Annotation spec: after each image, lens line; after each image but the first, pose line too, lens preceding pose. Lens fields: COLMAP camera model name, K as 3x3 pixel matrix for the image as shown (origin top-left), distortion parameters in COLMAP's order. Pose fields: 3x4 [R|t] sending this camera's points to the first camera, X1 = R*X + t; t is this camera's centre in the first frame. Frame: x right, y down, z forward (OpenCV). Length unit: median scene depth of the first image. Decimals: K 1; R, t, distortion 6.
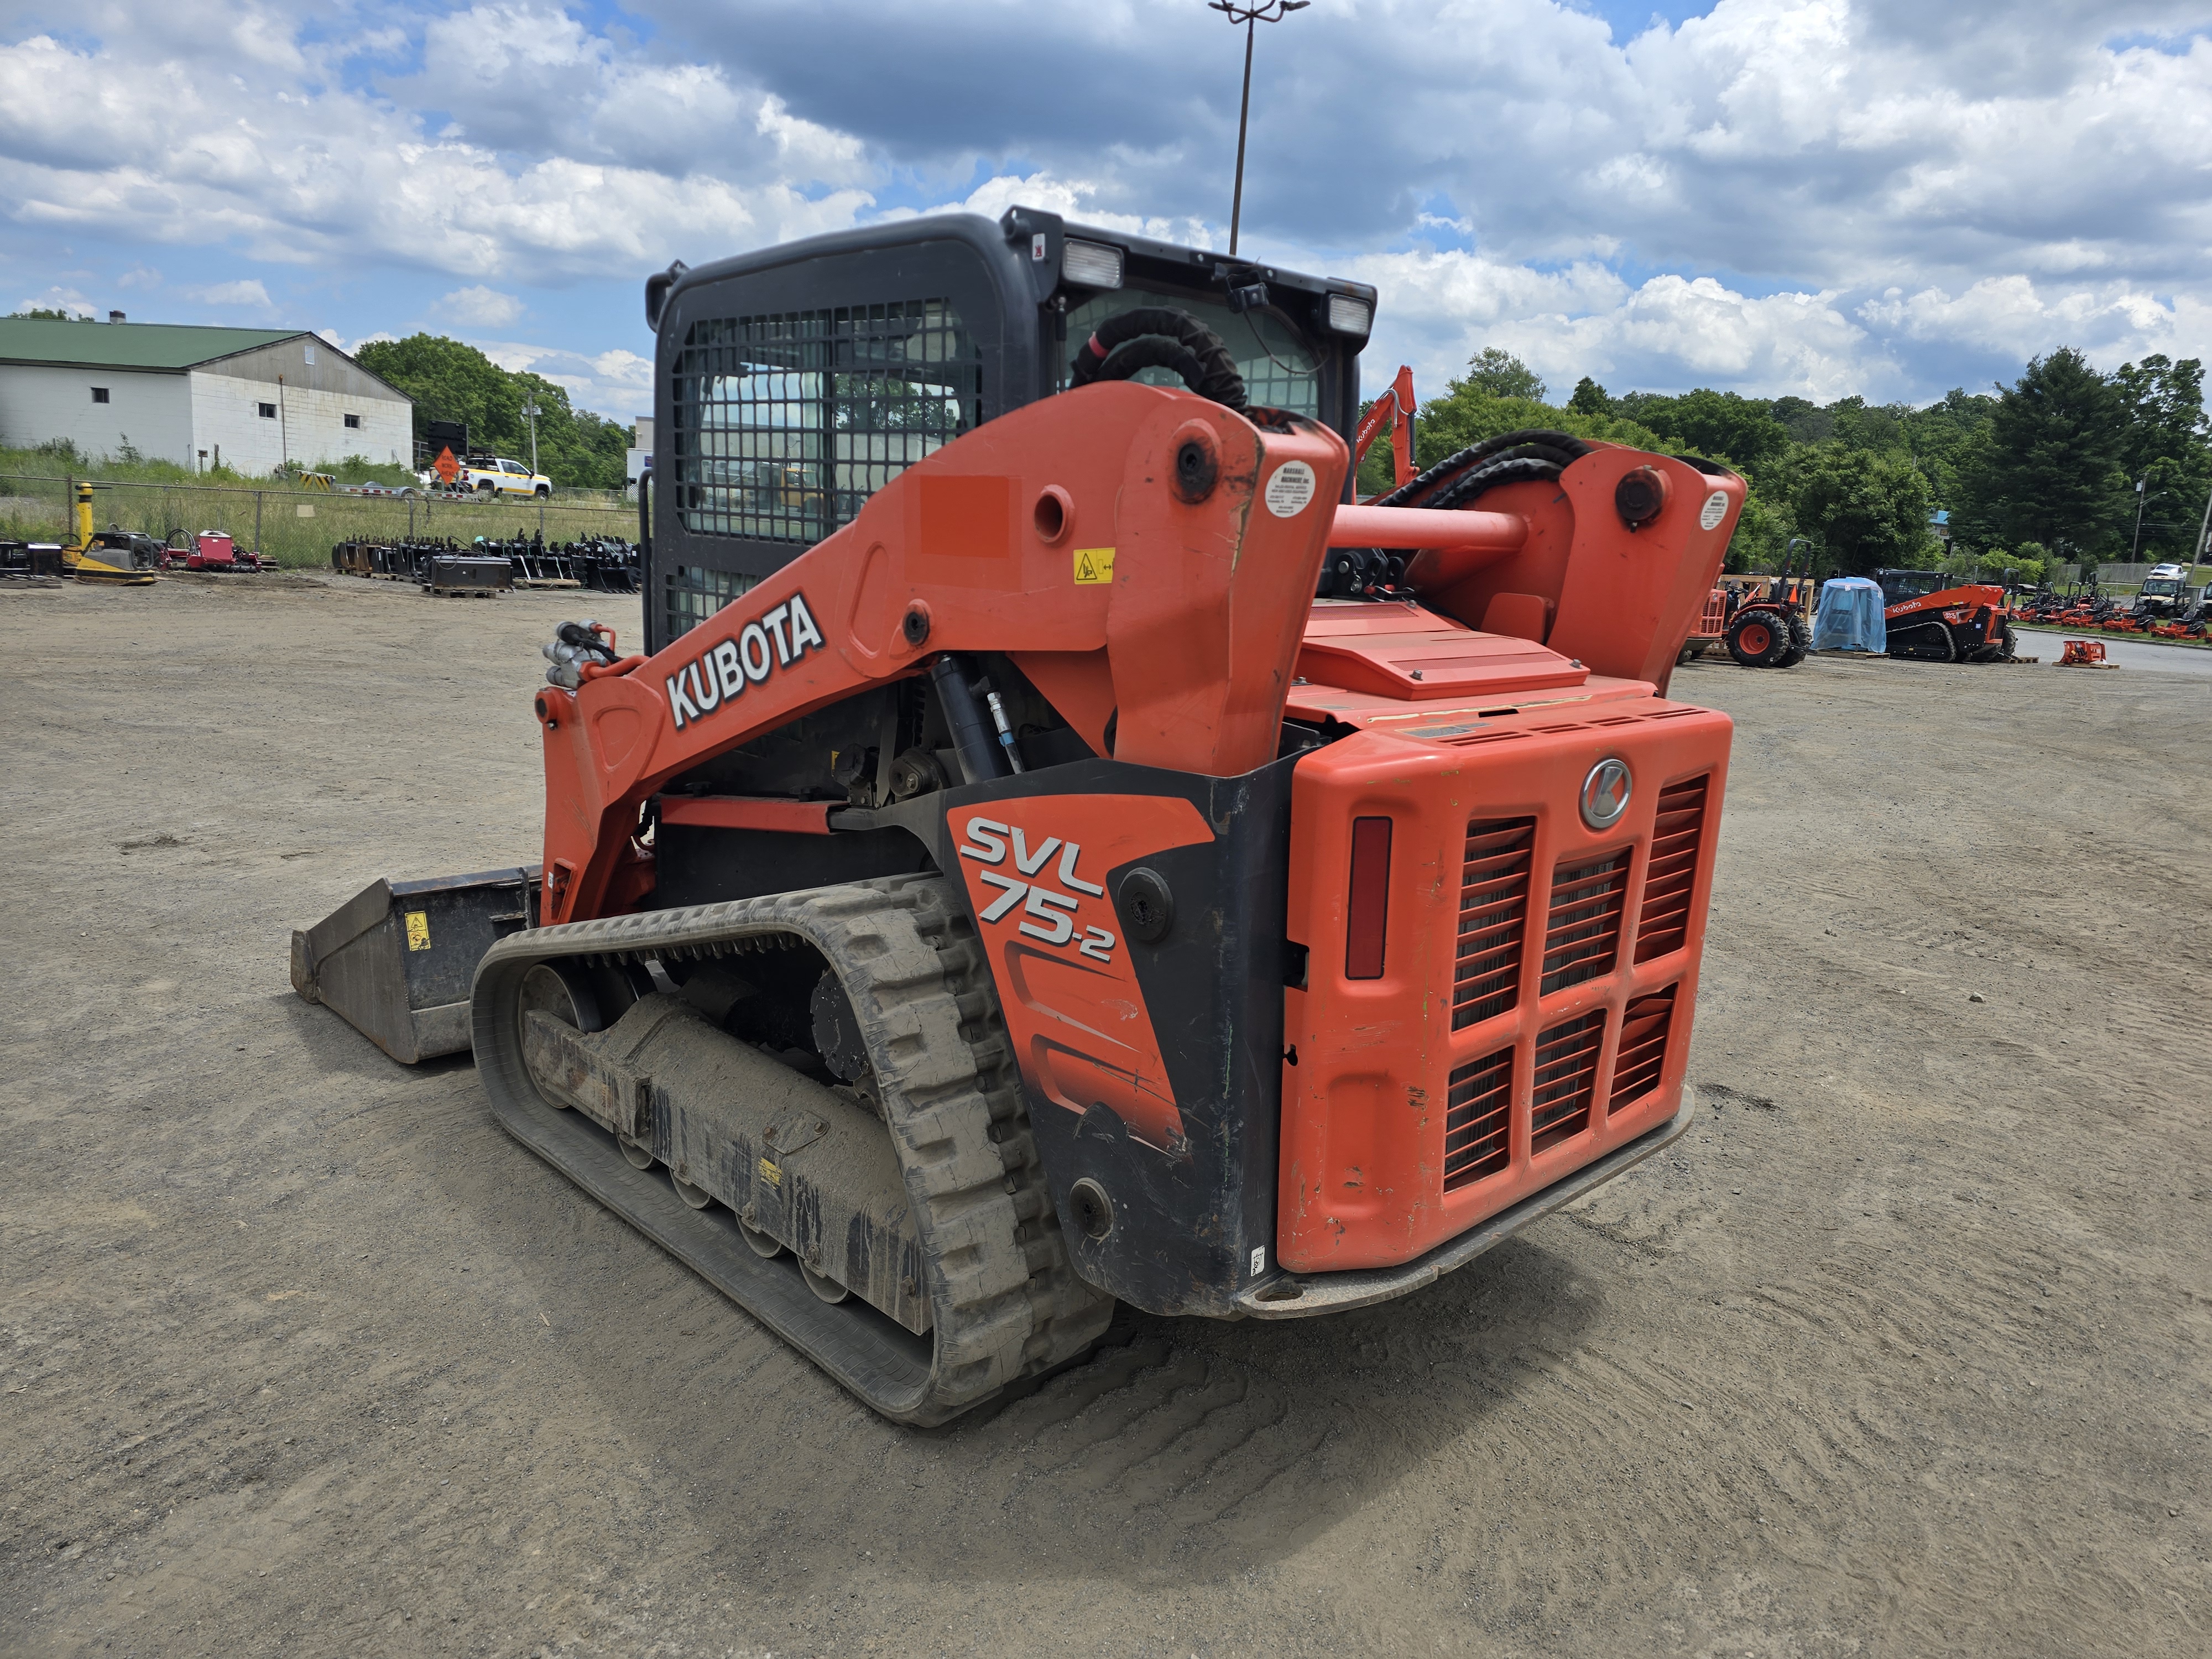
lens RADIAL K [[1483.3, 0, 1133.0], [0, 1483.3, 806.0], [0, 0, 1]] dist [0.064591, -0.059973]
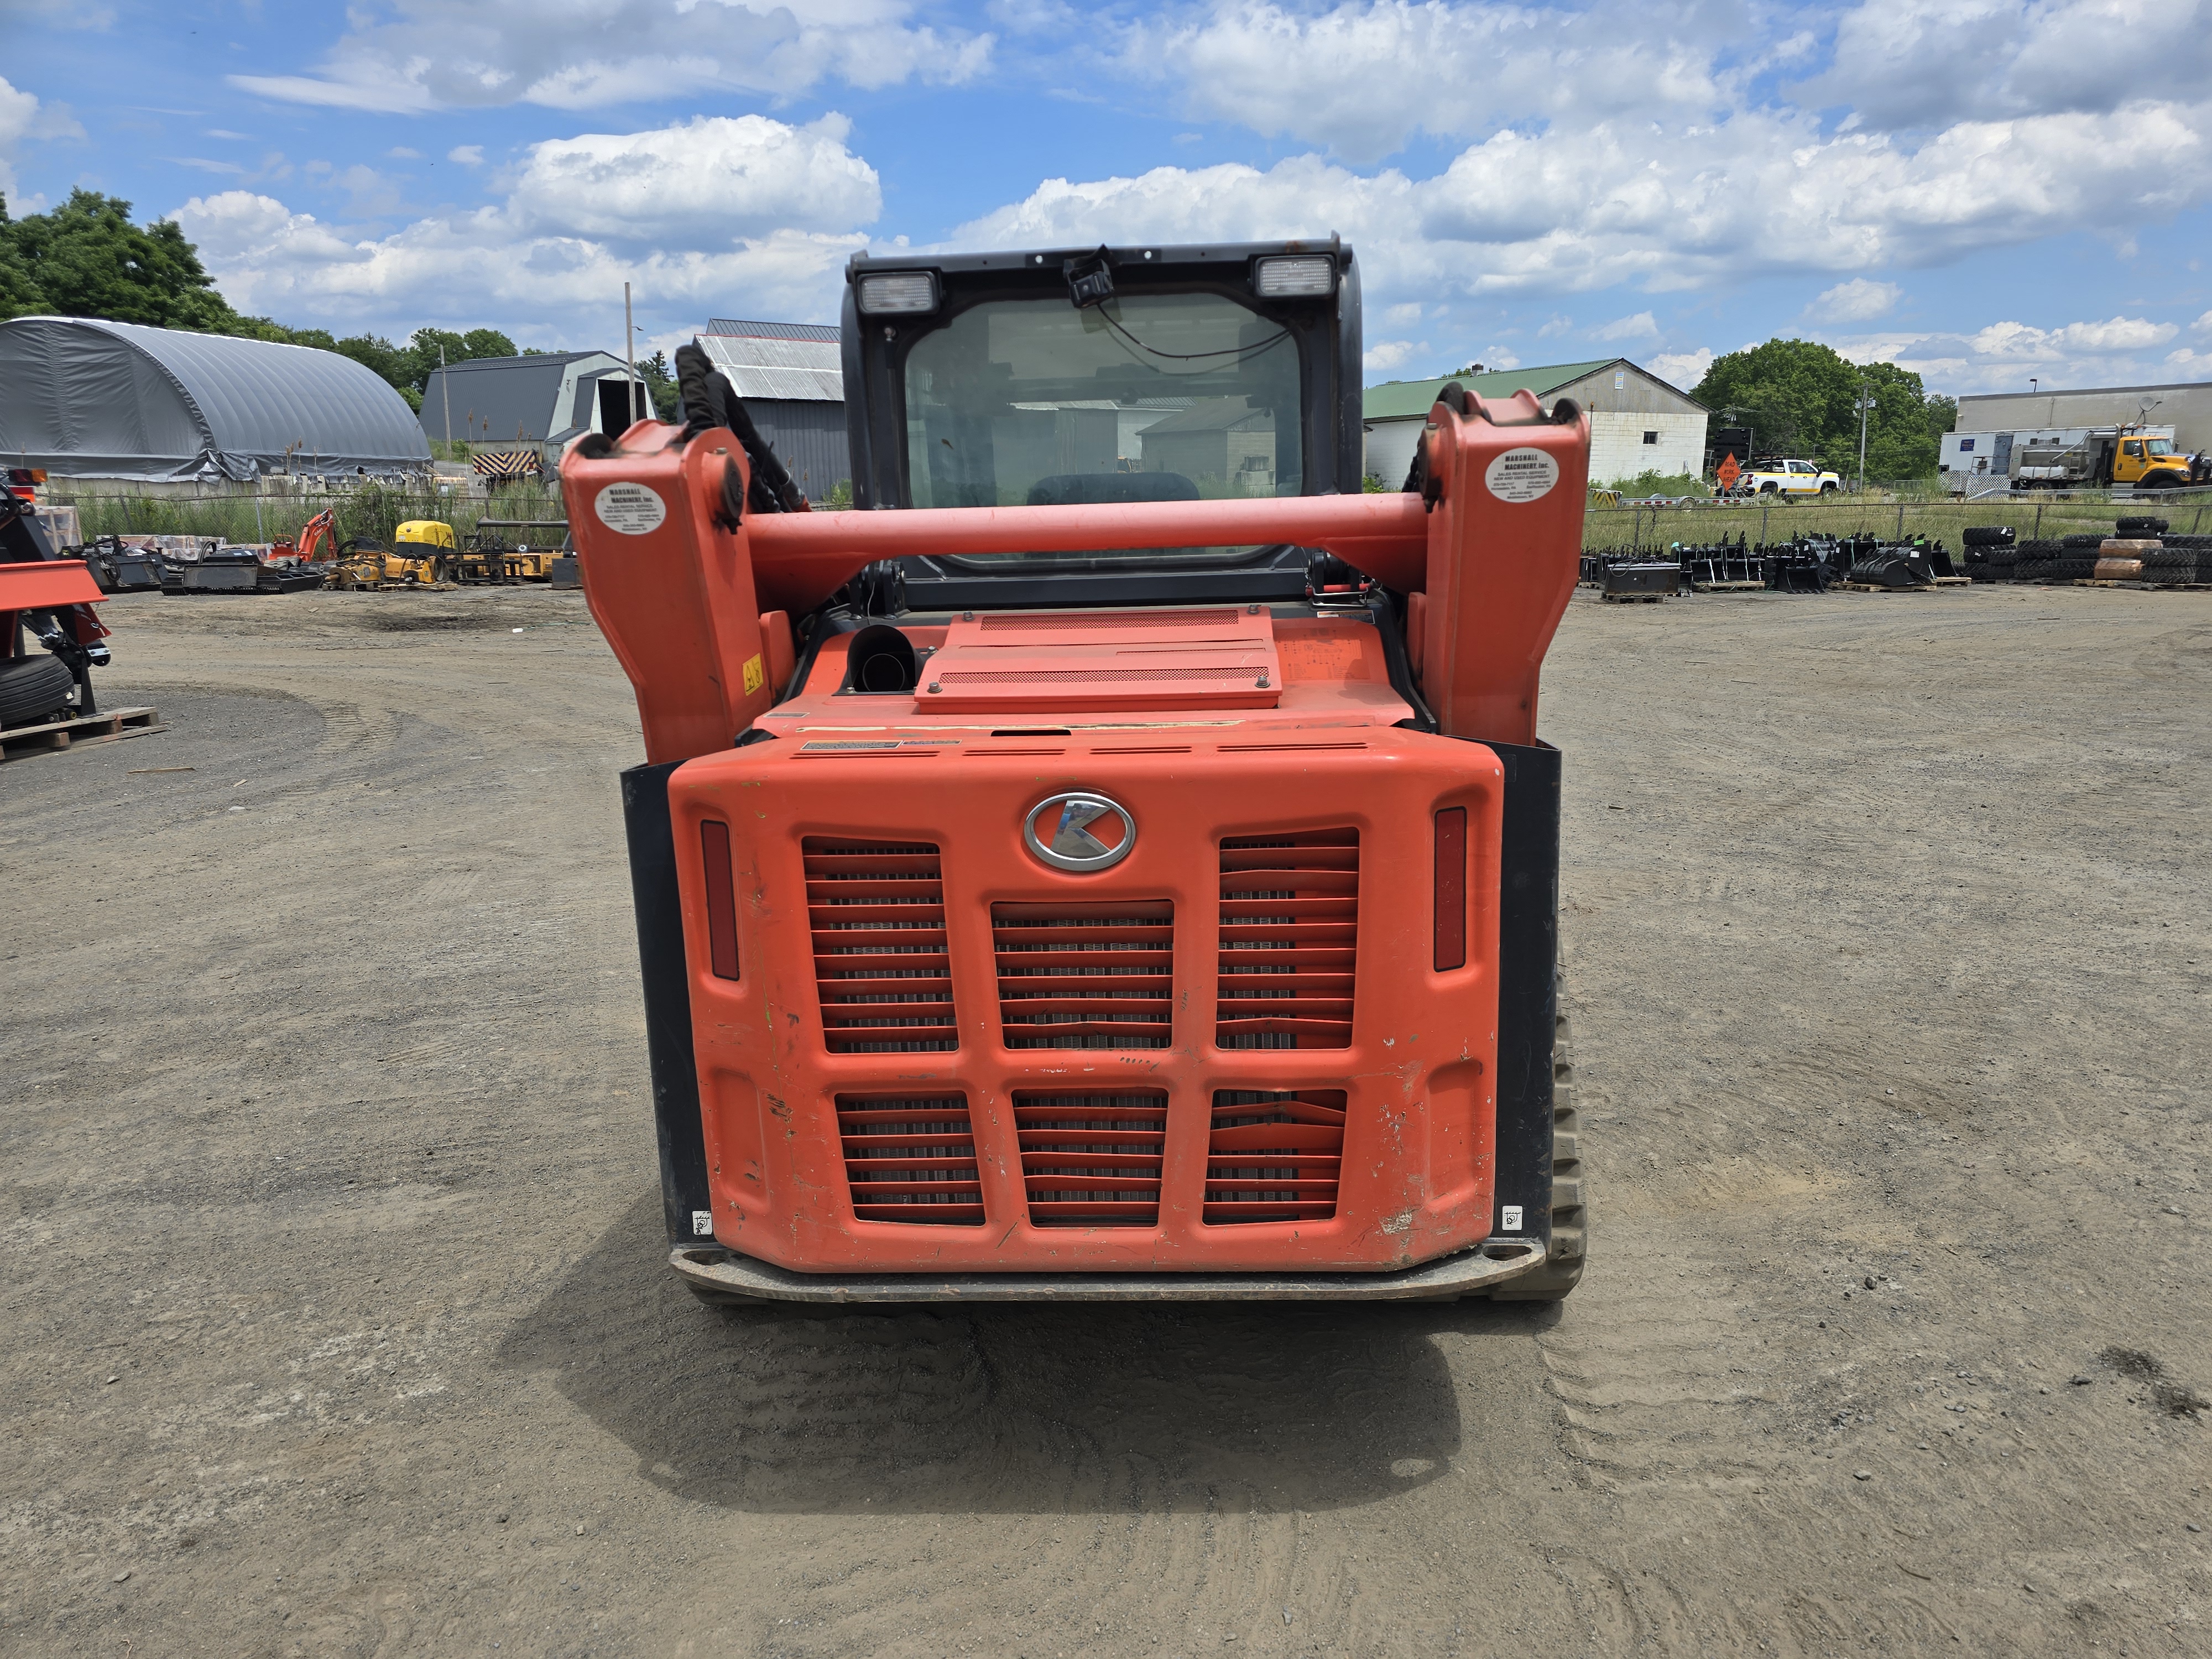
lens RADIAL K [[1481.2, 0, 1131.0], [0, 1481.2, 829.0], [0, 0, 1]] dist [0.070680, -0.066956]
pose [[0.673999, 0.094171, -0.732706, 0.762390], [-0.084171, 0.995172, 0.050478, -0.043948], [0.733922, 0.027650, 0.678671, 0.345576]]
